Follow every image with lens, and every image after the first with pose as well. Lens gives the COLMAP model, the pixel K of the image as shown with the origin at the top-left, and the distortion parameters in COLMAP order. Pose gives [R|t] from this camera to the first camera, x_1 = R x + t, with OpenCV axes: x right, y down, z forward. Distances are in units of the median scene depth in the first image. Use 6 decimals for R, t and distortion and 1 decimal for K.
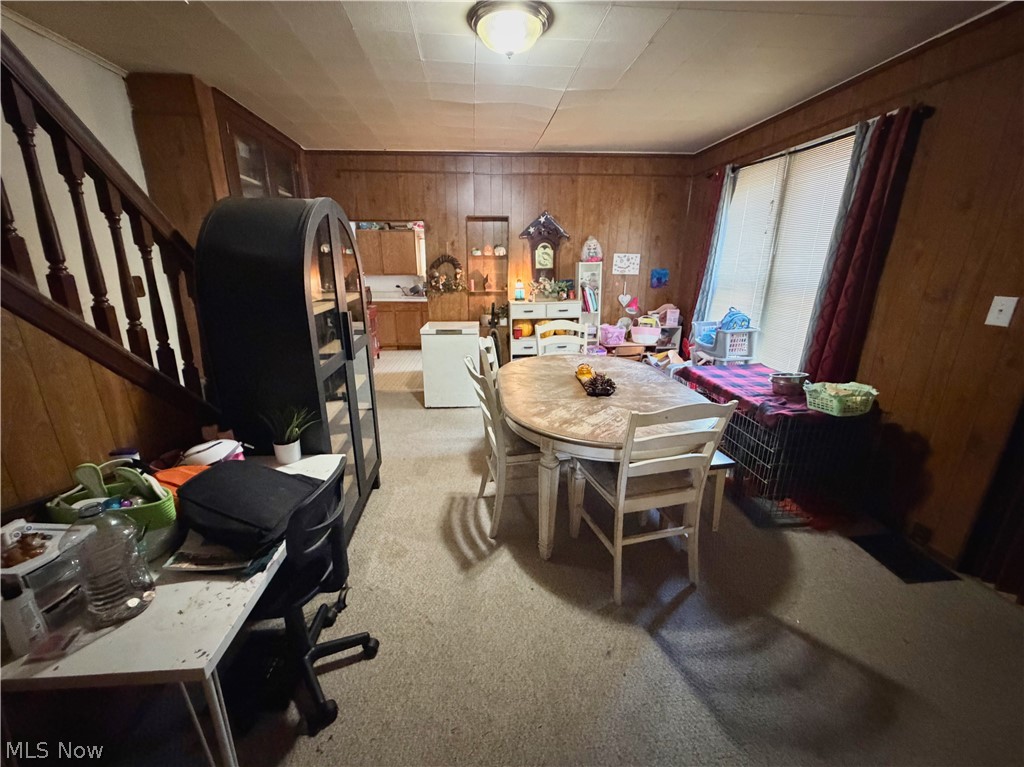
lens RADIAL K [[410.5, 0, 508.2], [0, 410.5, 381.6], [0, 0, 1]] dist [-0.002741, 0.000908]
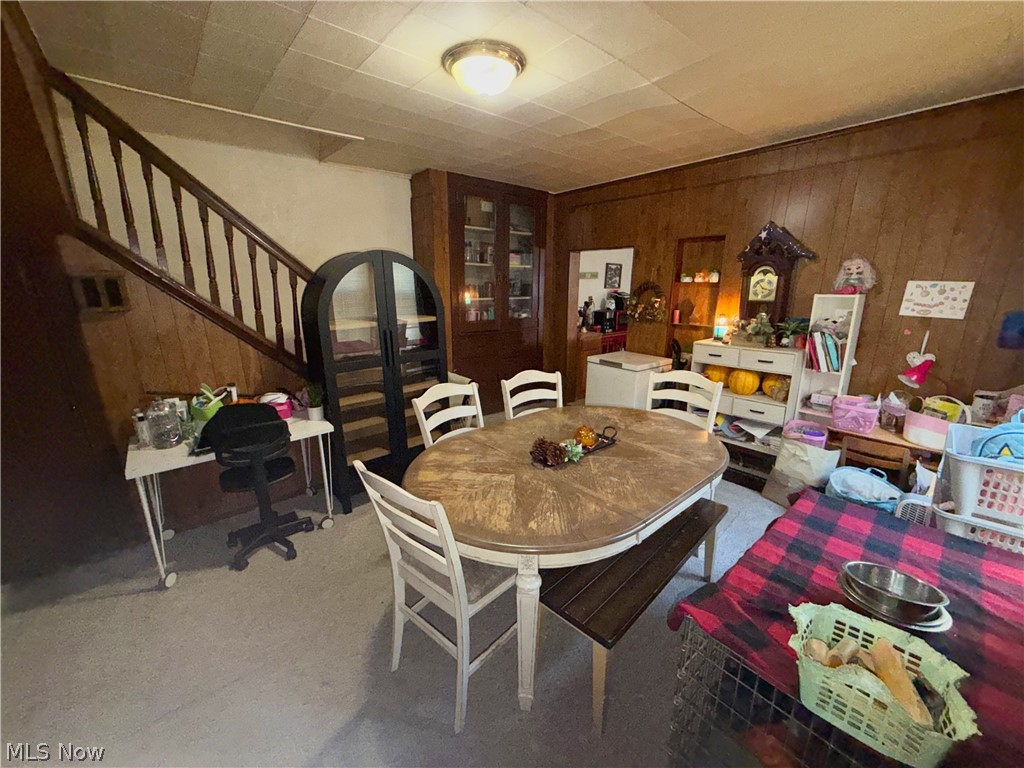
lens RADIAL K [[410.5, 0, 510.9], [0, 410.5, 380.6], [0, 0, 1]] dist [-0.002741, 0.000908]
pose [[0.579407, 0.197534, -0.790739, 0.434024], [-0.229428, 0.970484, 0.074325, -0.092479], [0.782081, 0.138353, 0.607625, 0.235805]]
